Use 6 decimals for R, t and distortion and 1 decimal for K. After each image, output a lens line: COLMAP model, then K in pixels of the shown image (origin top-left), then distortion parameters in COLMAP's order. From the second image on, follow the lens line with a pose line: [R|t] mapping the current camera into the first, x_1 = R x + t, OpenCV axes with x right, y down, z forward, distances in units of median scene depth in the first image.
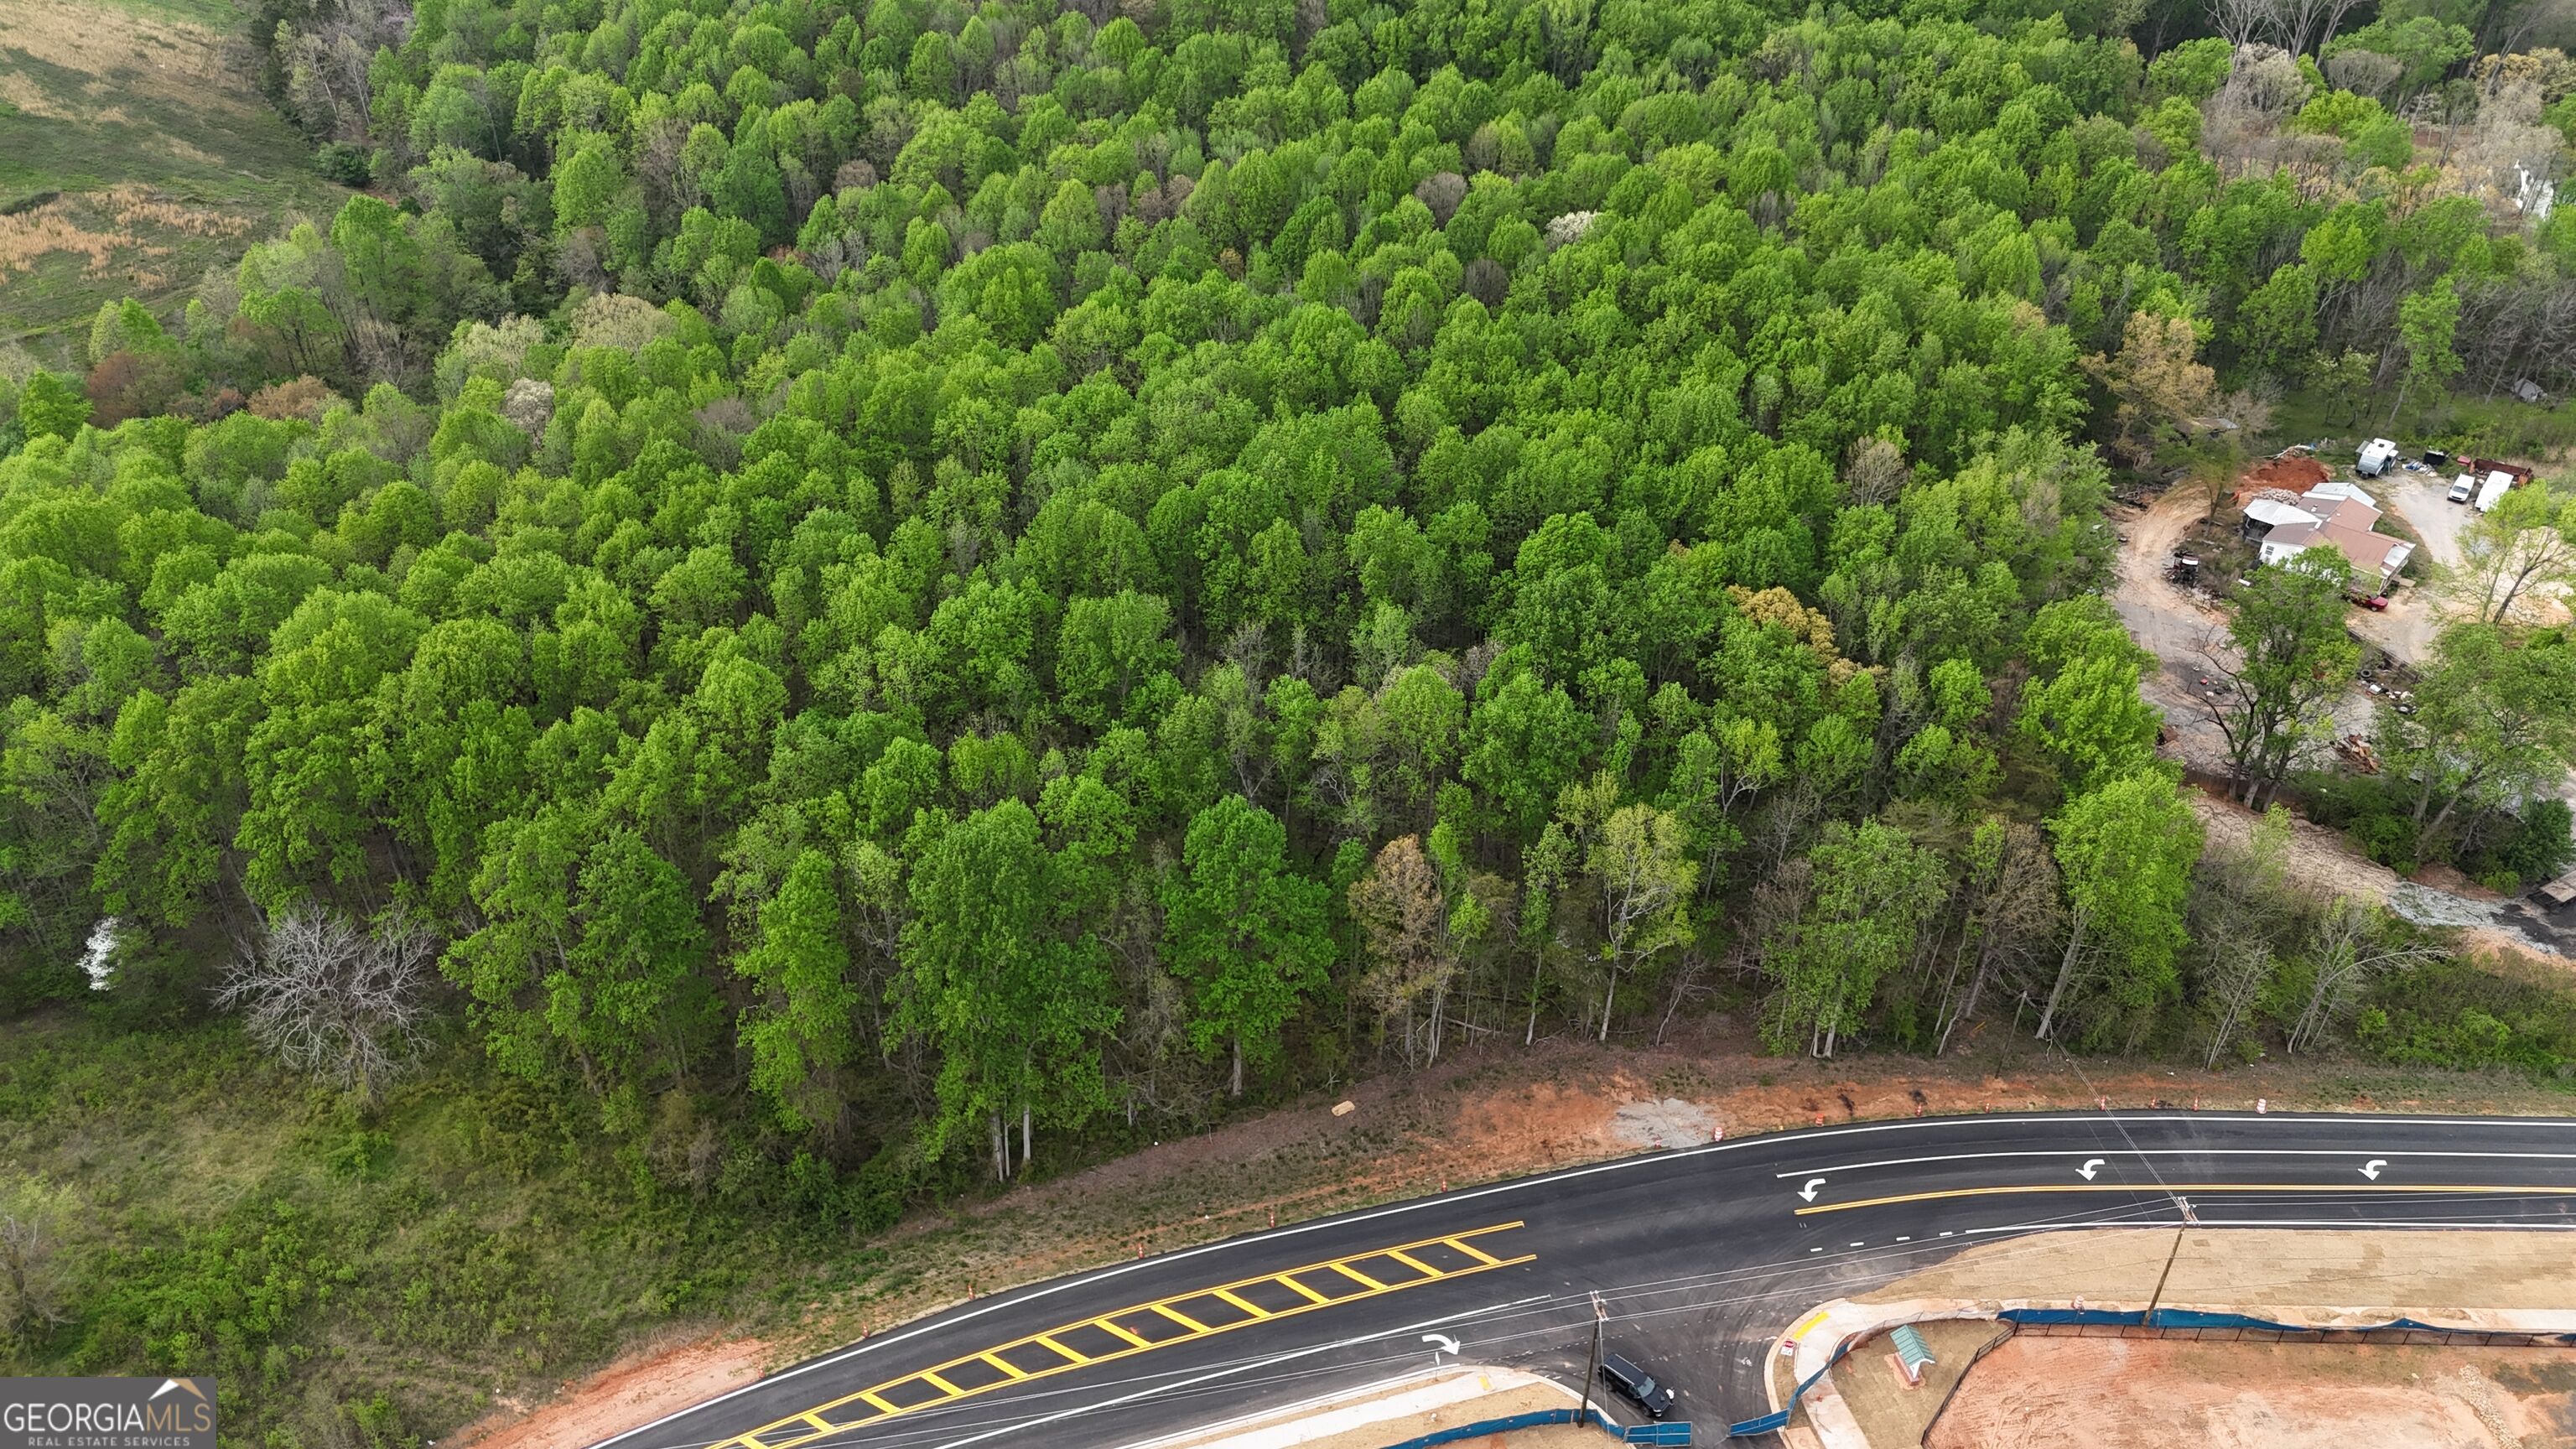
lens RADIAL K [[1895.7, 0, 1295.2], [0, 1895.7, 711.3], [0, 0, 1]] dist [0.063929, -0.056386]
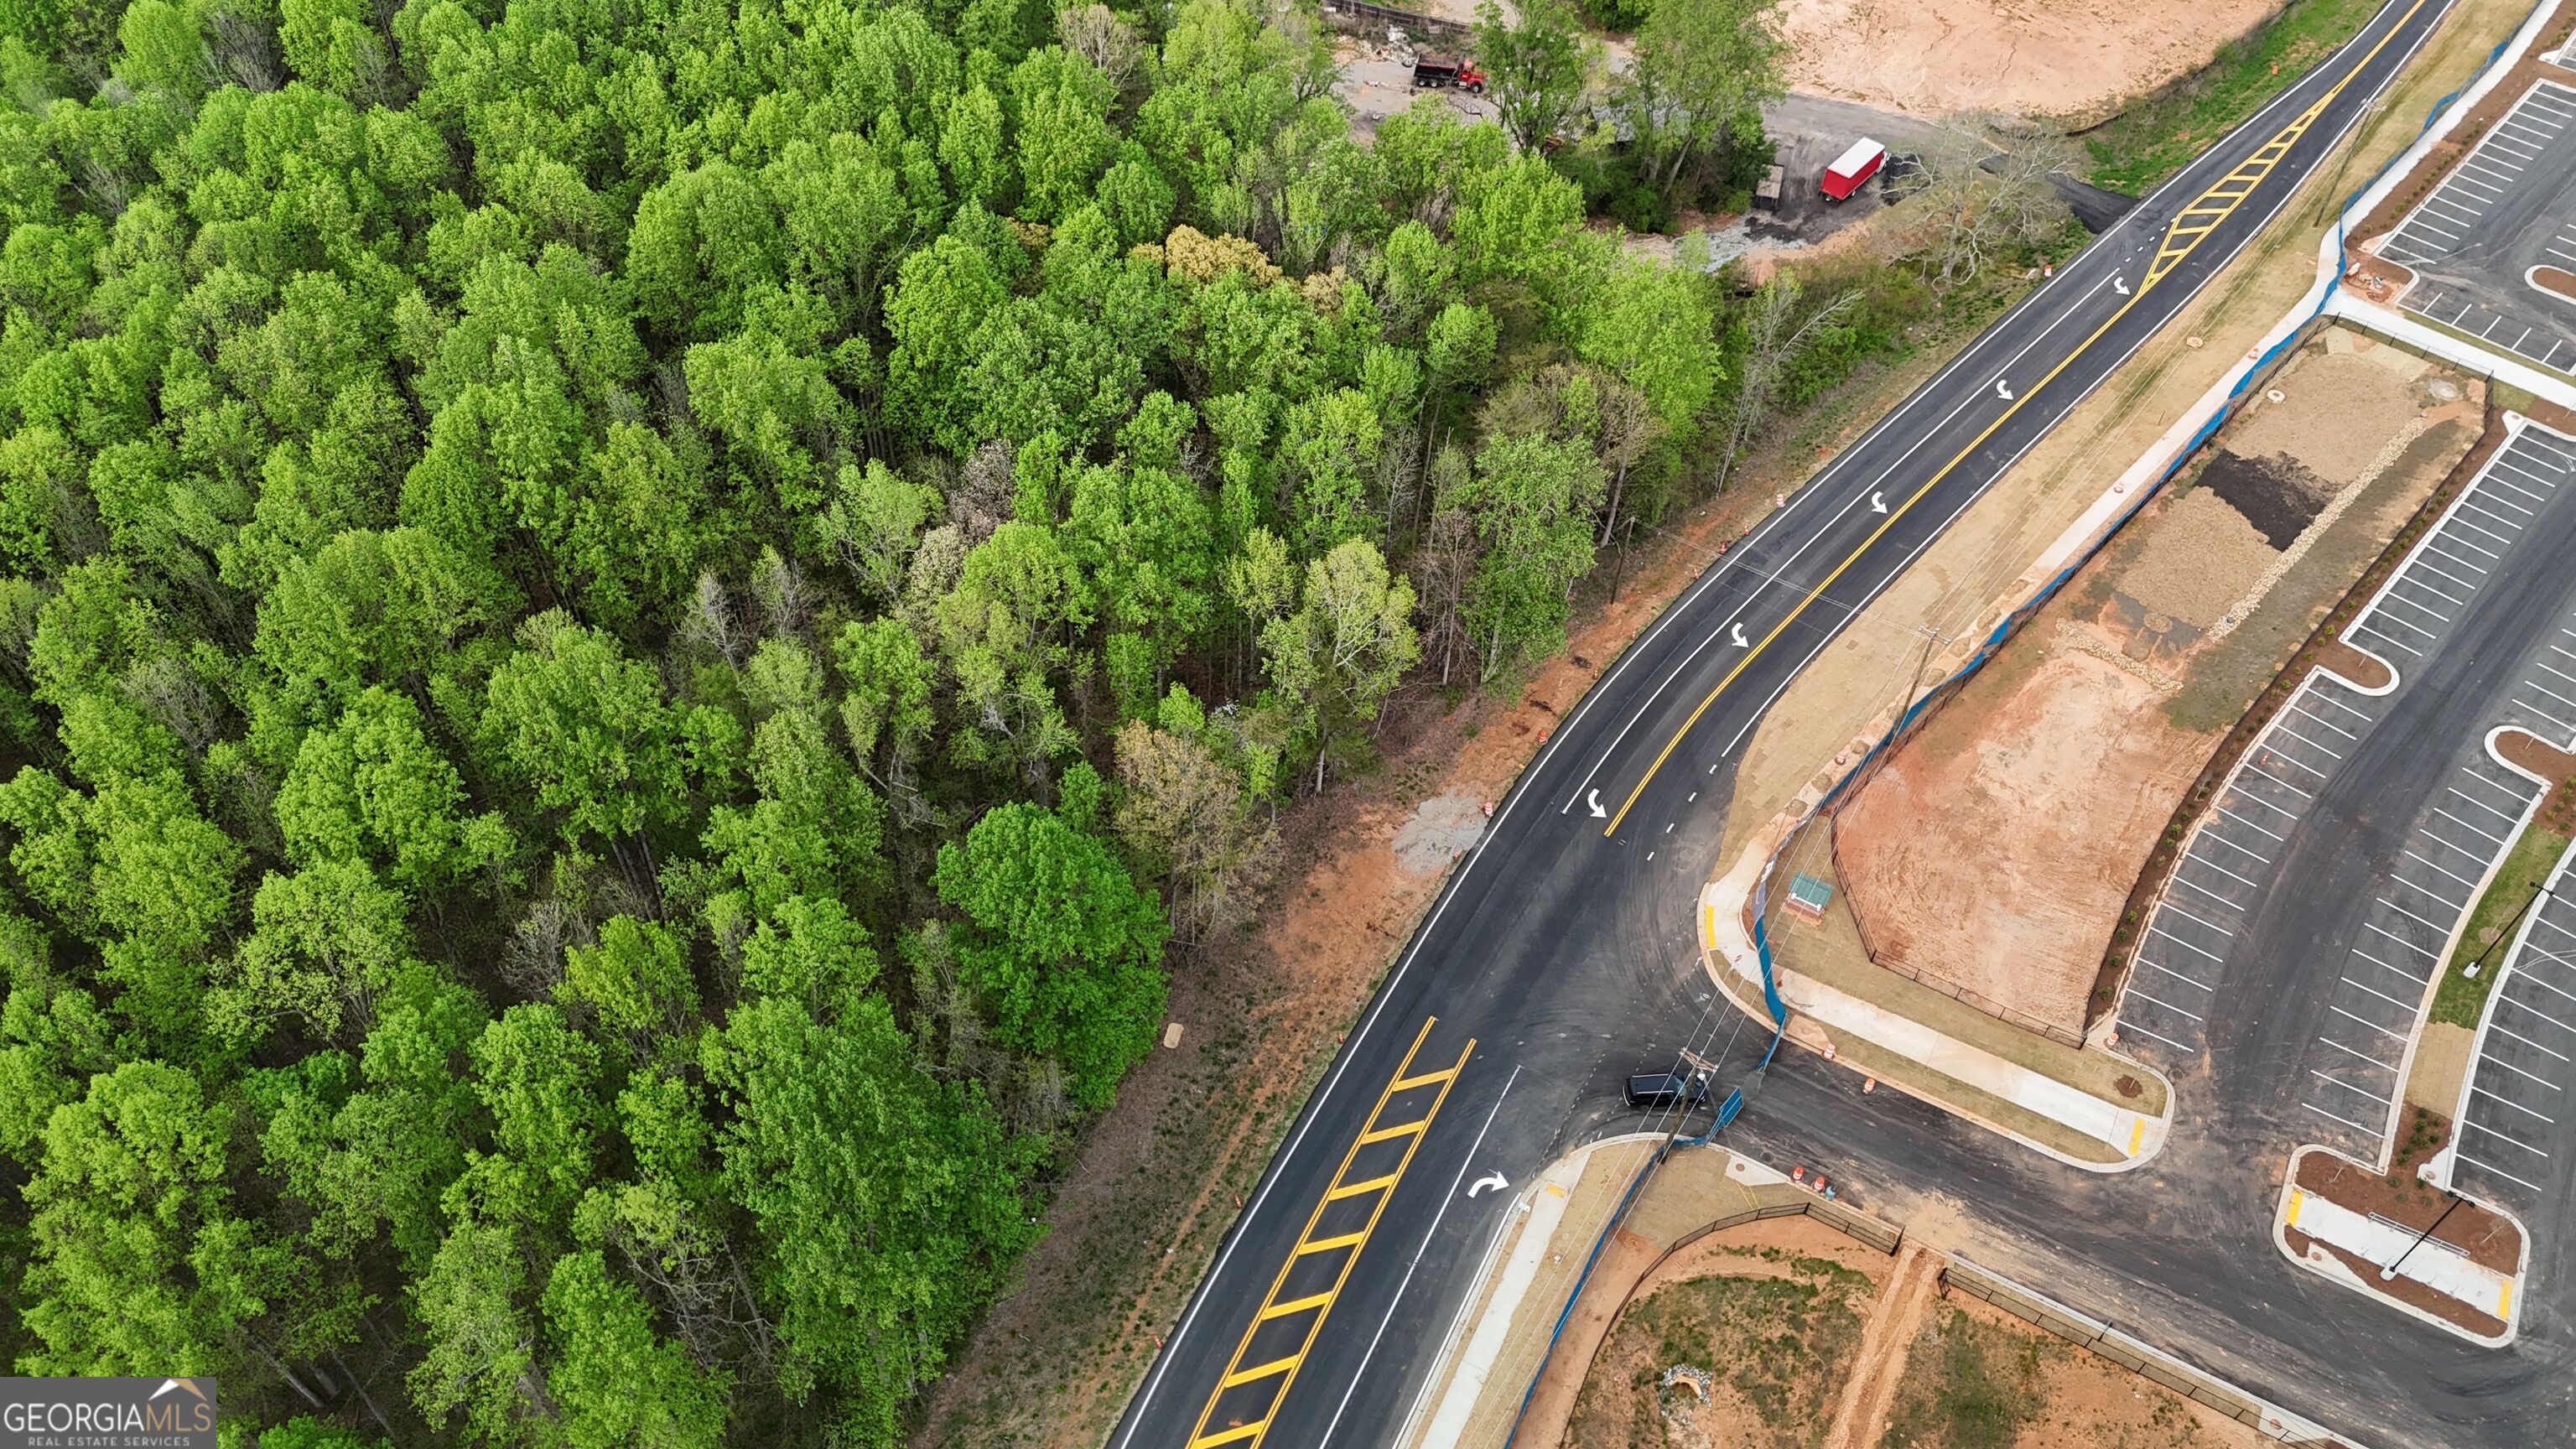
lens RADIAL K [[1862.2, 0, 1288.0], [0, 1862.2, 724.5], [0, 0, 1]] dist [0.066991, -0.061477]
pose [[0.696082, -0.542696, 0.470054, -0.215103], [0.396138, 0.836339, 0.378962, -0.168608], [-0.598786, -0.077583, 0.797143, 0.274083]]
